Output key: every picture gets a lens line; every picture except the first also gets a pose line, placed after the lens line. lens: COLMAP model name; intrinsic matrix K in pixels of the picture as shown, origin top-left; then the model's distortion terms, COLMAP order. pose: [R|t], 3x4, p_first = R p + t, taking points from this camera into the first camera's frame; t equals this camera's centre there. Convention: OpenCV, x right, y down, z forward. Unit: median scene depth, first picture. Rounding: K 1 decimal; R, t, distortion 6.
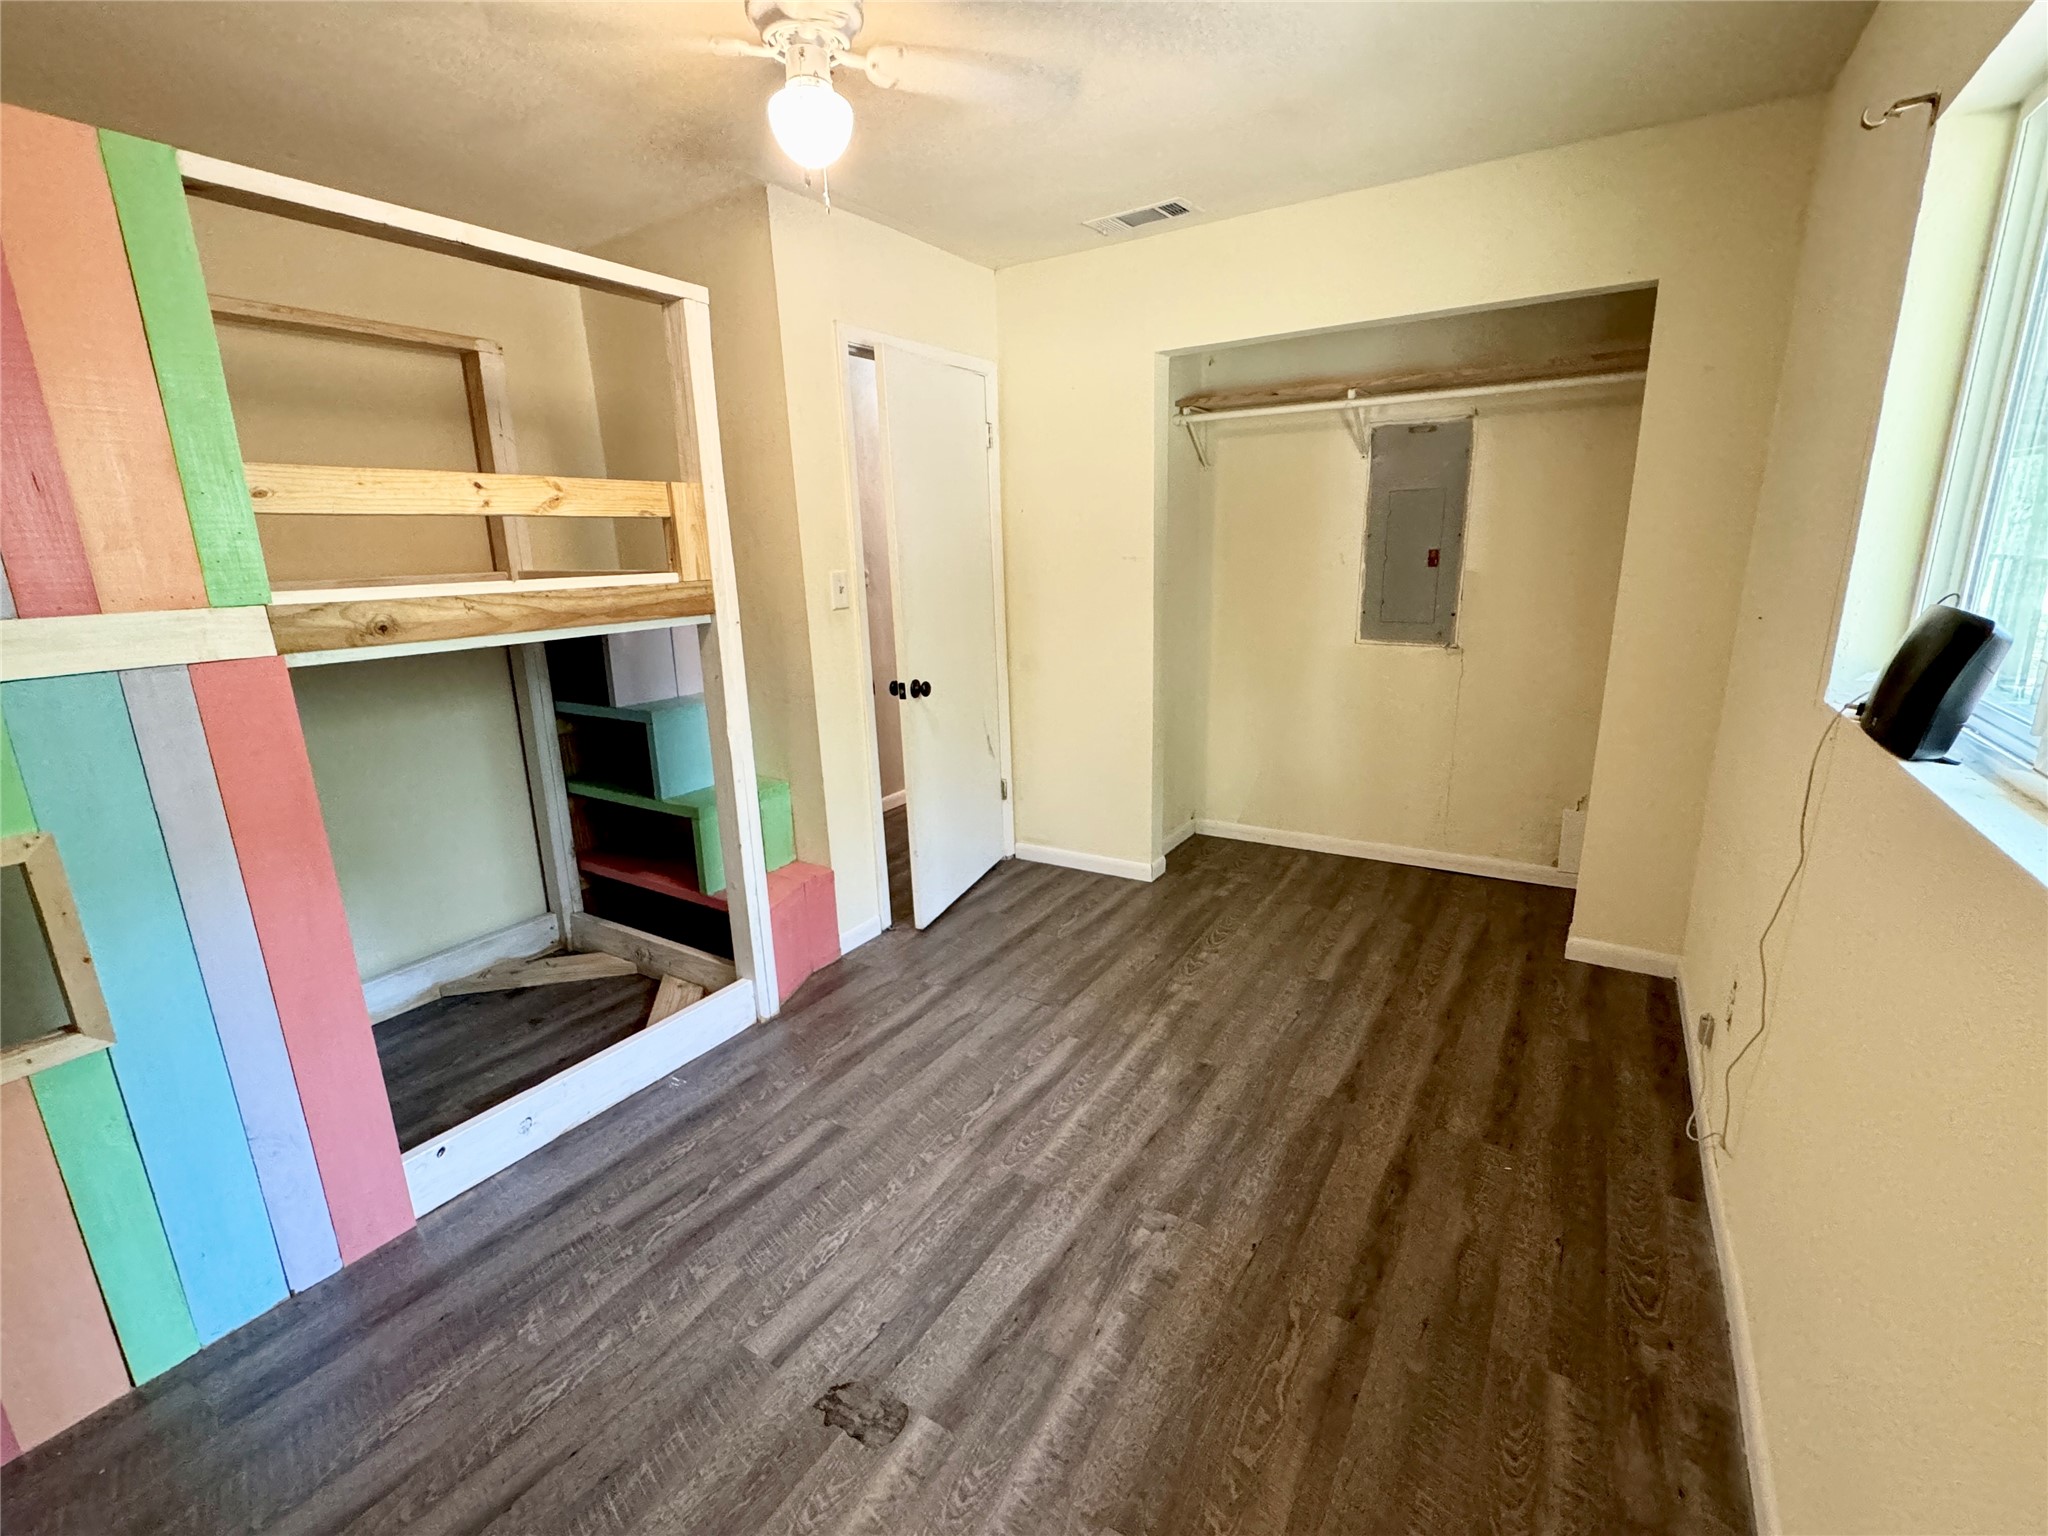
lens RADIAL K [[919.3, 0, 1024.0], [0, 919.3, 768.0], [0, 0, 1]] dist [0.001724, -0.000124]
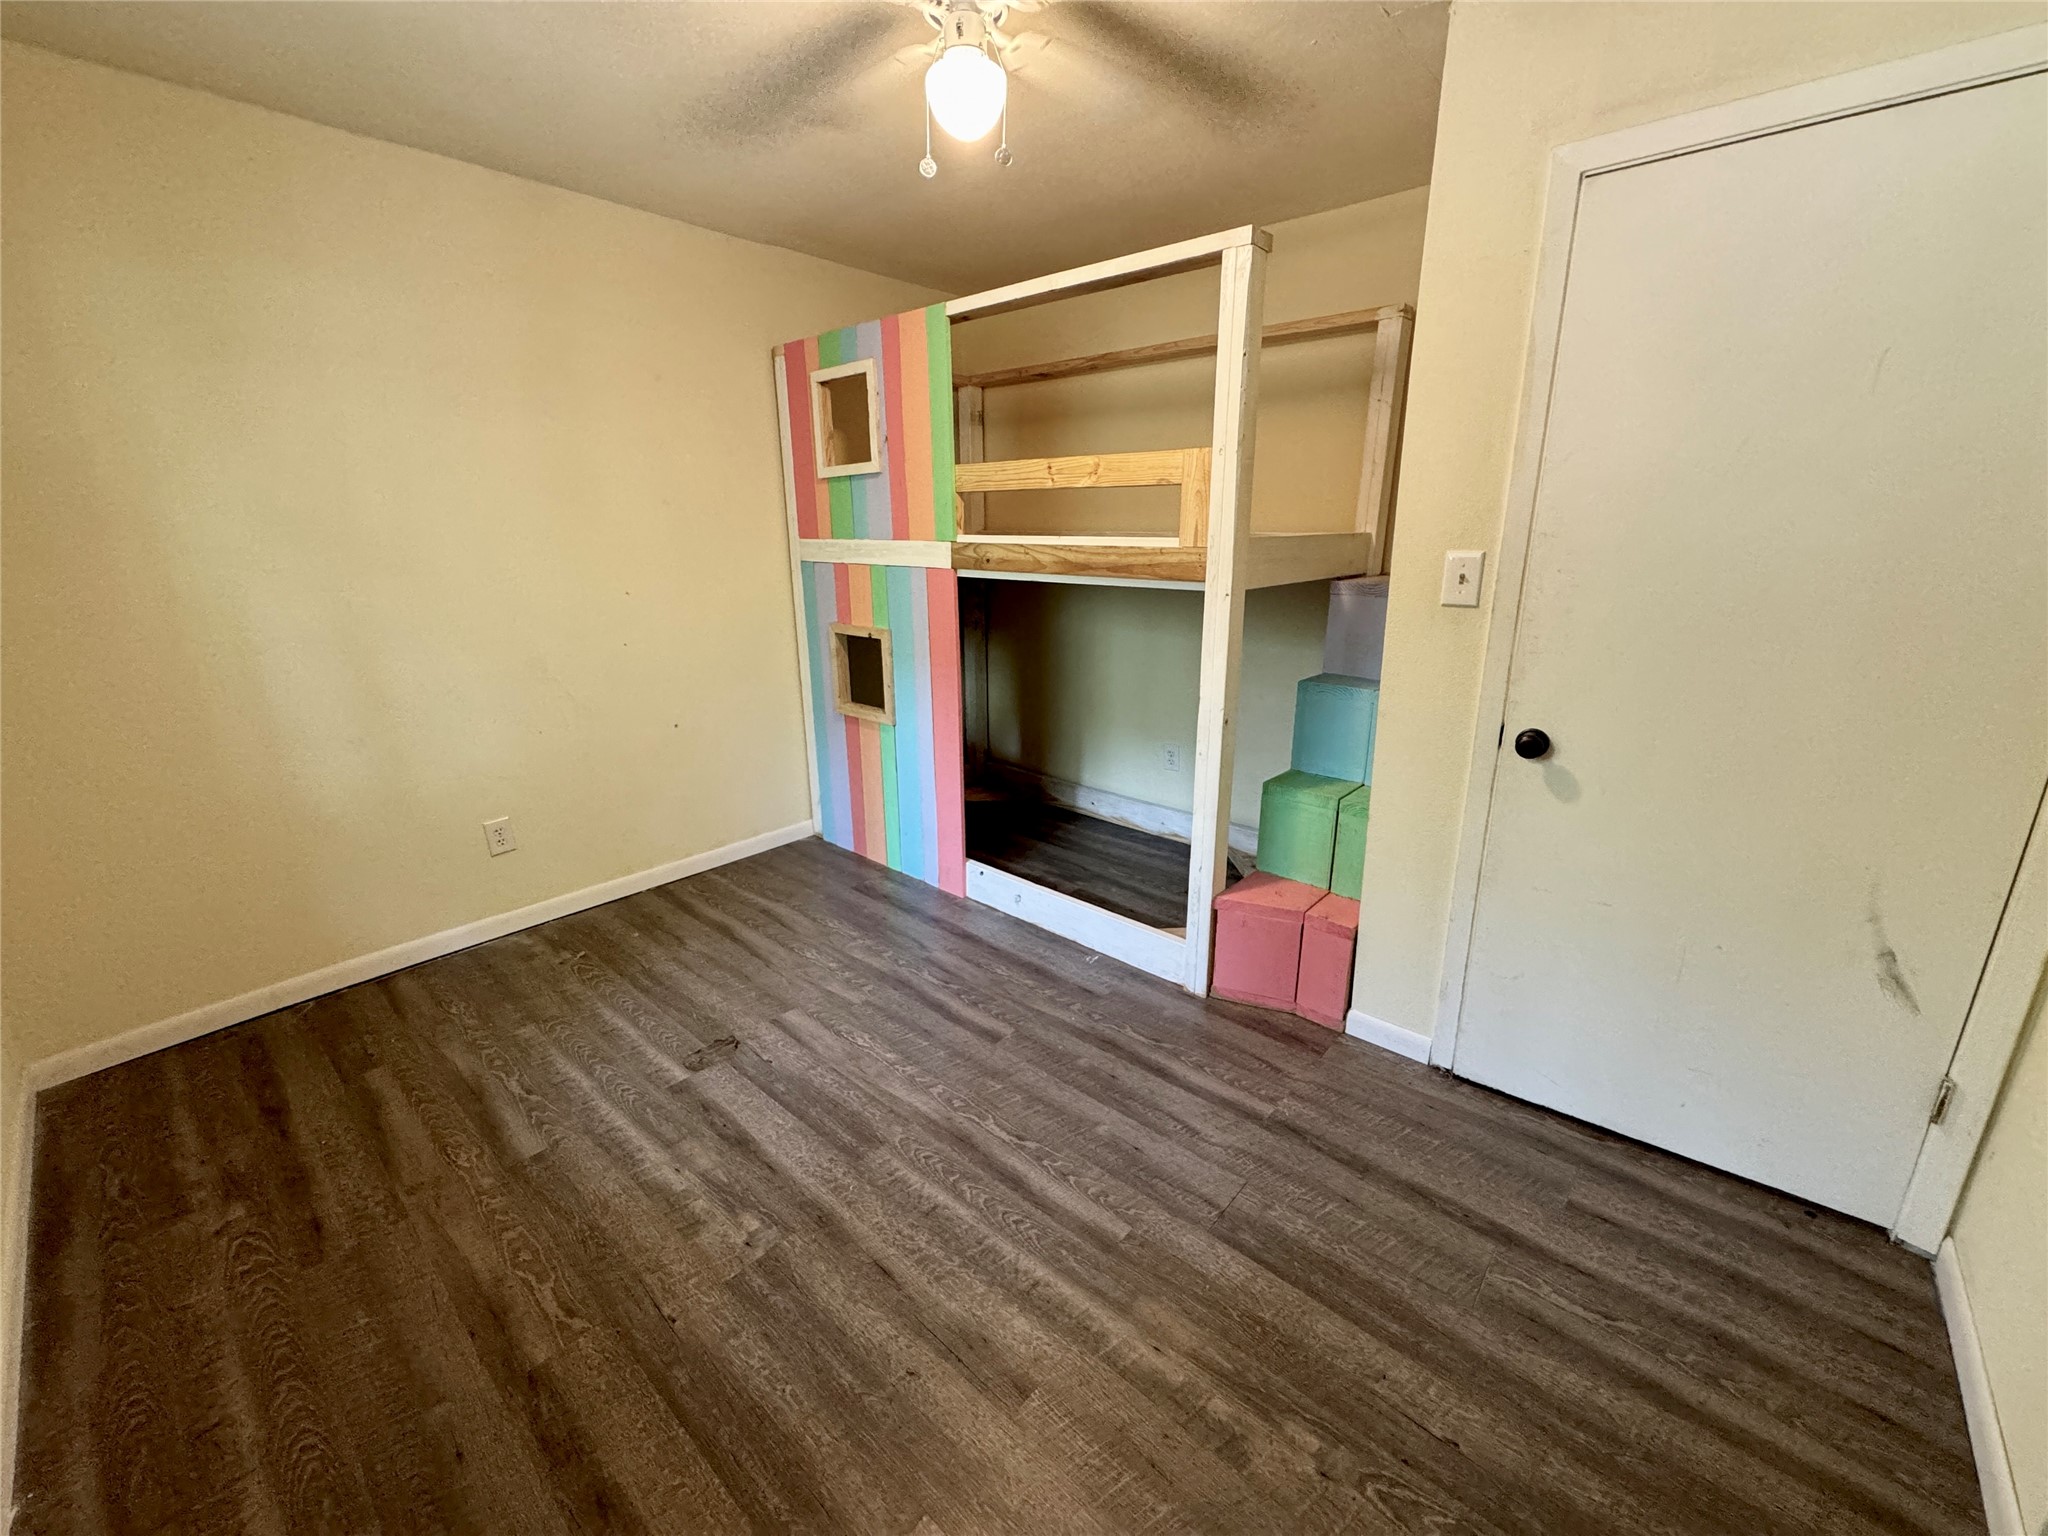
lens RADIAL K [[821.2, 0, 1024.0], [0, 821.2, 768.0], [0, 0, 1]] dist [-0.002587, 0.000700]
pose [[-0.175031, 0.305601, -0.935934, 0.700413], [-0.229286, 0.911820, 0.340607, -0.289325], [0.957493, 0.274213, -0.089527, 1.134471]]
